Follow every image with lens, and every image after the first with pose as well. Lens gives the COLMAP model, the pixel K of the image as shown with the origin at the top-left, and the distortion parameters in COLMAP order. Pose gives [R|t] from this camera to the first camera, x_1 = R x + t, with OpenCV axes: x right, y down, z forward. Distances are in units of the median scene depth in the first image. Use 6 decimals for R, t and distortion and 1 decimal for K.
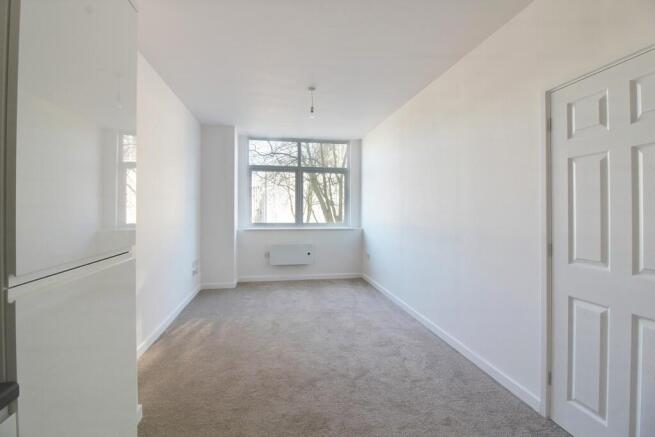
lens RADIAL K [[303.5, 0, 325.7], [0, 303.5, 209.2], [0, 0, 1]] dist [0.001290, 0.000044]
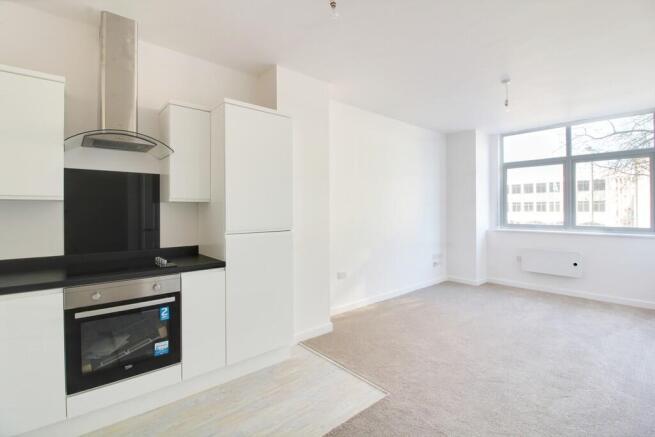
lens RADIAL K [[314.1, 0, 329.6], [0, 314.1, 207.0], [0, 0, 1]] dist [-0.017584, -0.000336]
pose [[0.508249, -0.015317, -0.861074, 0.378566], [0.008065, 0.999883, -0.013026, 0.001245], [0.861172, -0.000324, 0.508313, 0.030102]]
